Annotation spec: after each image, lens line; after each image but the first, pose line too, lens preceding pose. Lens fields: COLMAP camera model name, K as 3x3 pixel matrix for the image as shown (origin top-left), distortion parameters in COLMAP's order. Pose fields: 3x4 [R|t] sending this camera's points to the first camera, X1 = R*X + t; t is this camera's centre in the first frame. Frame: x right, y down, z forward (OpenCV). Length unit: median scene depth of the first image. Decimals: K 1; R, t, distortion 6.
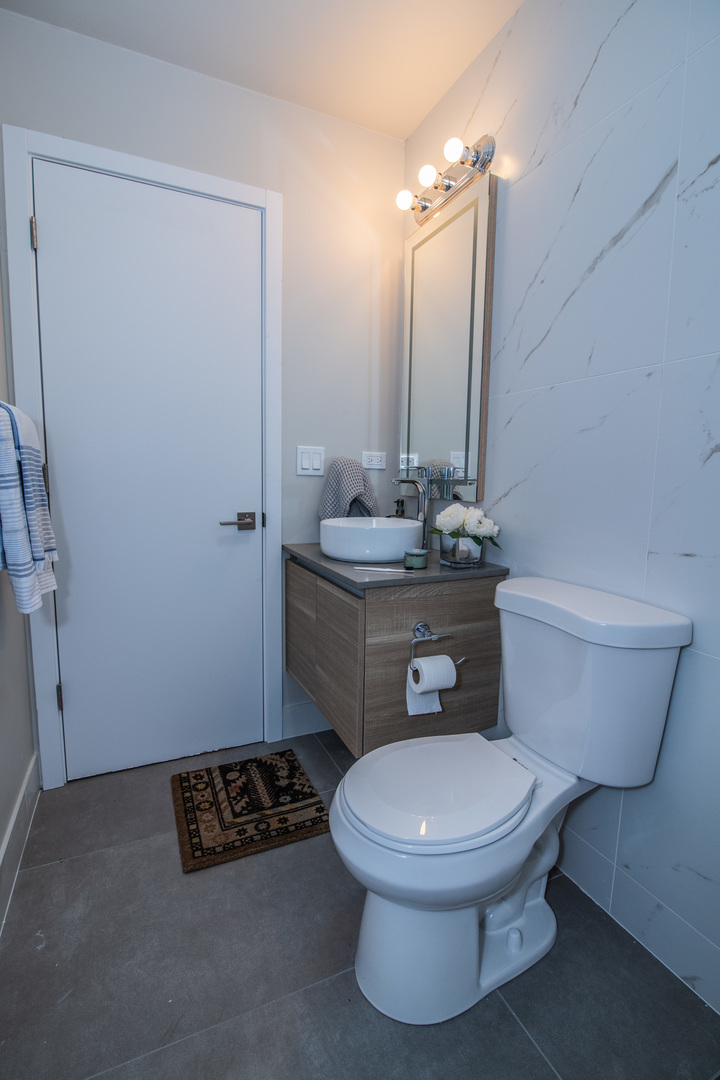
lens RADIAL K [[493.5, 0, 351.5], [0, 493.5, 539.7], [0, 0, 1]] dist [-0.019197, -0.000807]
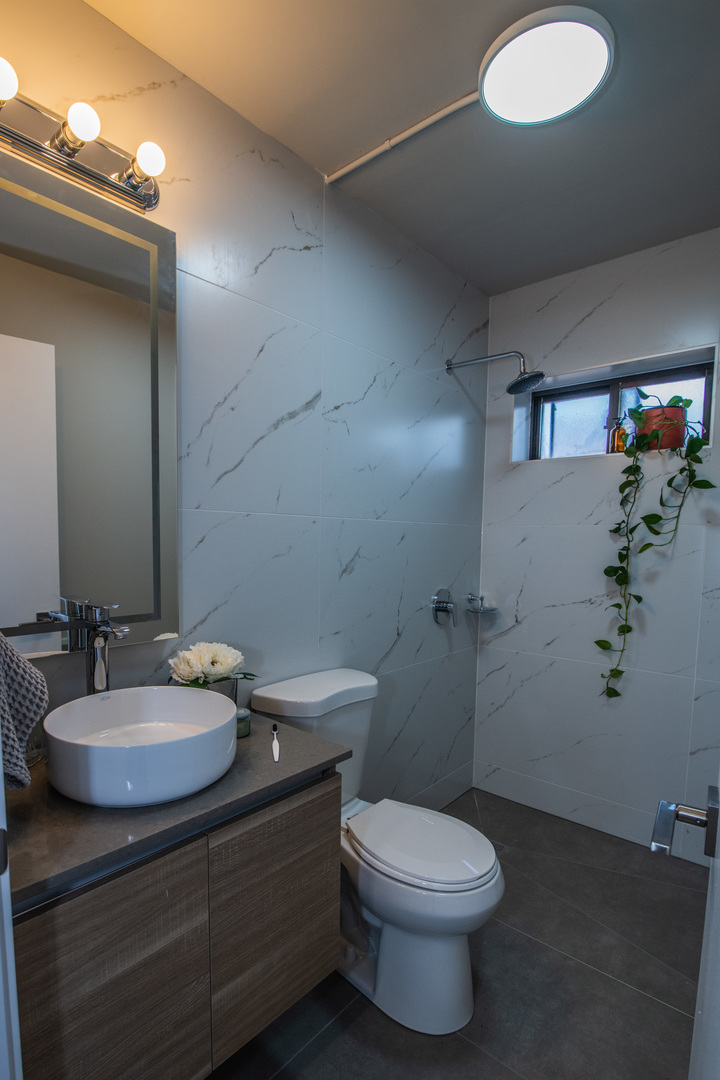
lens RADIAL K [[540.1, 0, 326.6], [0, 540.1, 586.7], [0, 0, 1]] dist [-0.019381, -0.000101]
pose [[-0.397437, -0.102251, 0.911915, -0.790563], [0.100866, 0.982883, 0.154169, -0.335735], [-0.912069, 0.153253, -0.380321, 1.381113]]
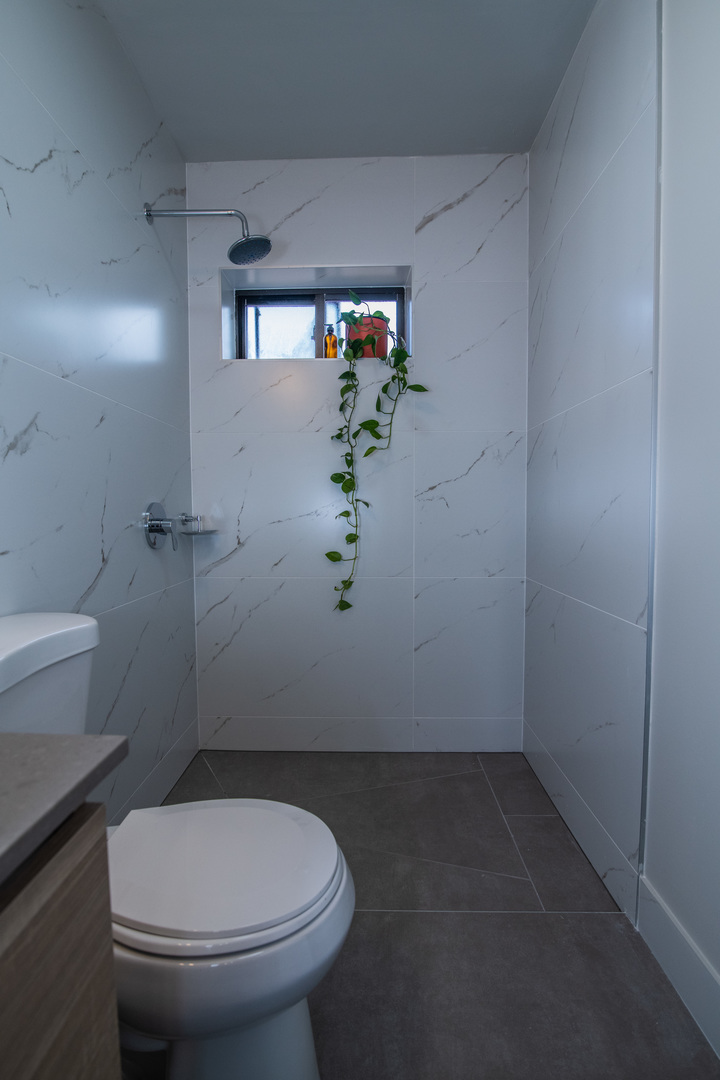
lens RADIAL K [[493.5, 0, 351.5], [0, 493.5, 539.7], [0, 0, 1]] dist [-0.019197, -0.000807]
pose [[-0.901769, -0.032594, 0.430987, -0.266677], [0.048541, 0.983207, 0.175921, -0.100145], [-0.429484, 0.179560, -0.885043, 1.247075]]
